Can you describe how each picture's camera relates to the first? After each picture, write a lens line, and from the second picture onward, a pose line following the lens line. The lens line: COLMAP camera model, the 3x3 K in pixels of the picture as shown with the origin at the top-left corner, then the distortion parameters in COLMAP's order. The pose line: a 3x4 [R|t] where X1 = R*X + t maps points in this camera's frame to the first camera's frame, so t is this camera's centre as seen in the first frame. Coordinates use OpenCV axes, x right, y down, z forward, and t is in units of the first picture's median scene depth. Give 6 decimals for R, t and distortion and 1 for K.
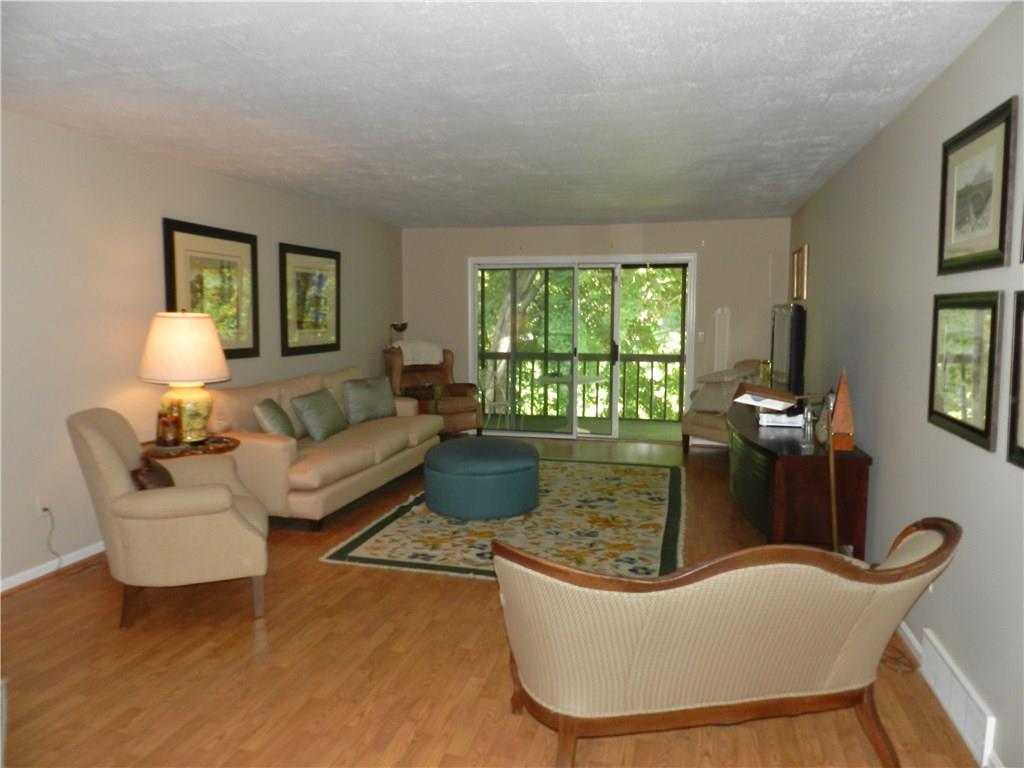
lens RADIAL K [[677.6, 0, 512.0], [0, 677.6, 384.0], [0, 0, 1]] dist [0.000560, -0.001691]
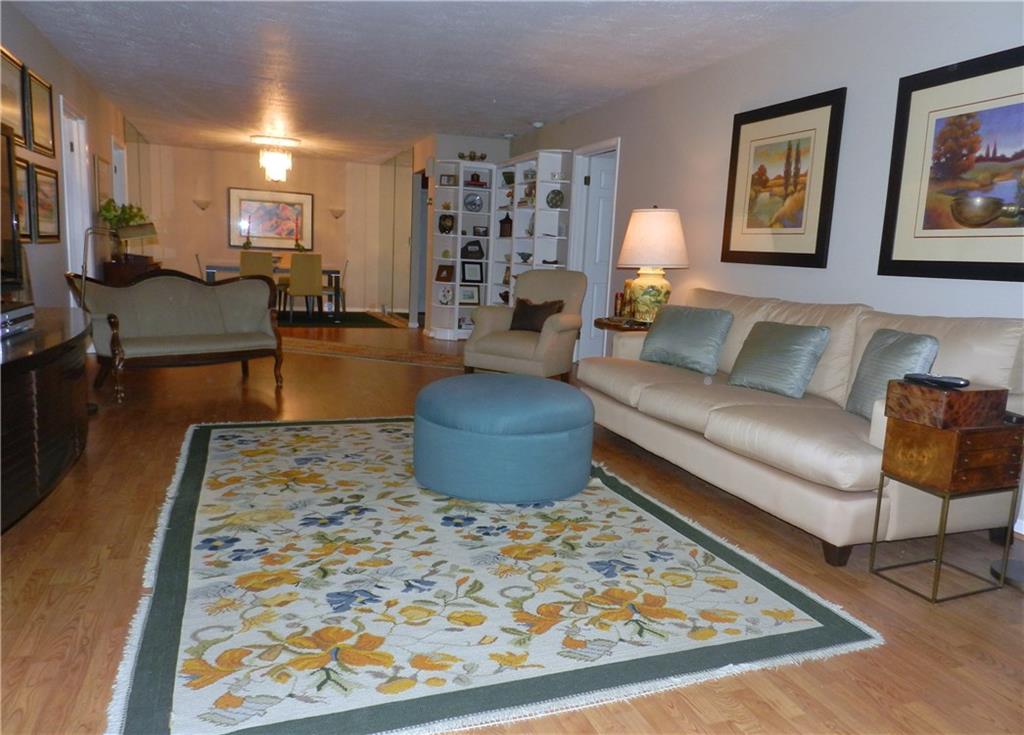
lens RADIAL K [[717.0, 0, 512.0], [0, 717.0, 367.5], [0, 0, 1]] dist [0.000251, 0.000423]
pose [[-0.817217, 0.048081, -0.574321, 0.303065], [-0.109583, 0.965371, 0.236748, -0.077701], [0.565817, 0.256410, -0.783649, 1.367441]]
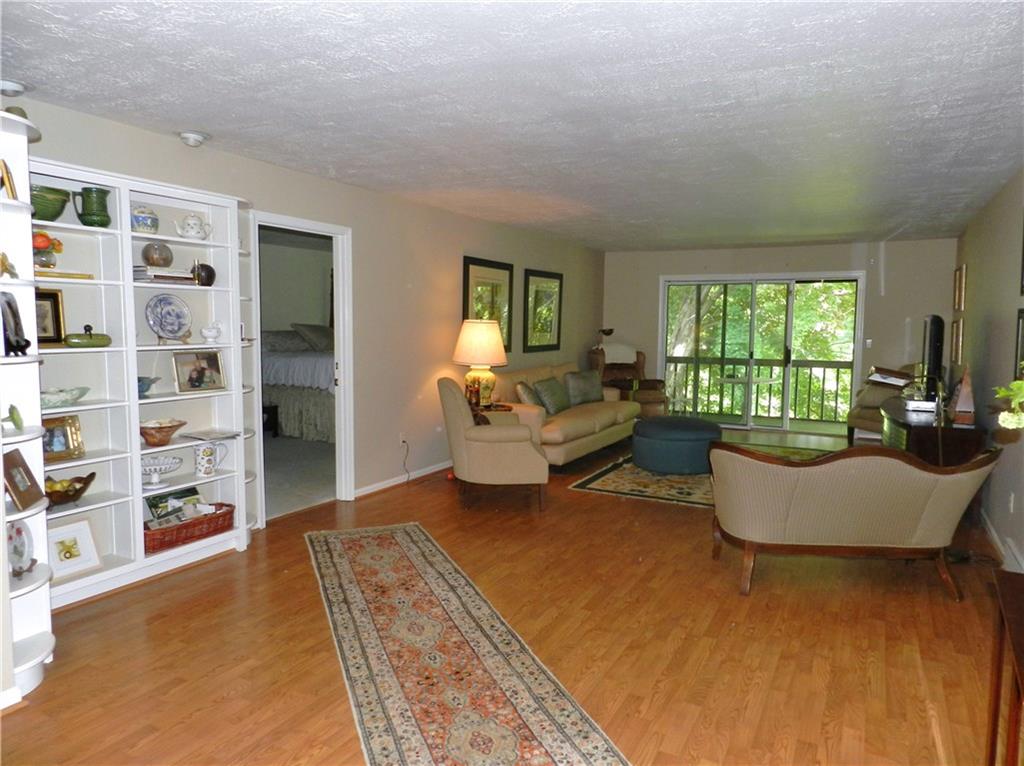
lens RADIAL K [[677.6, 0, 512.0], [0, 677.6, 383.0], [0, 0, 1]] dist [0.000560, -0.001691]
pose [[0.971384, 0.026775, -0.235999, -0.042777], [-0.030584, 0.999454, -0.012492, 0.038317], [0.235535, 0.019353, 0.971673, -0.323658]]
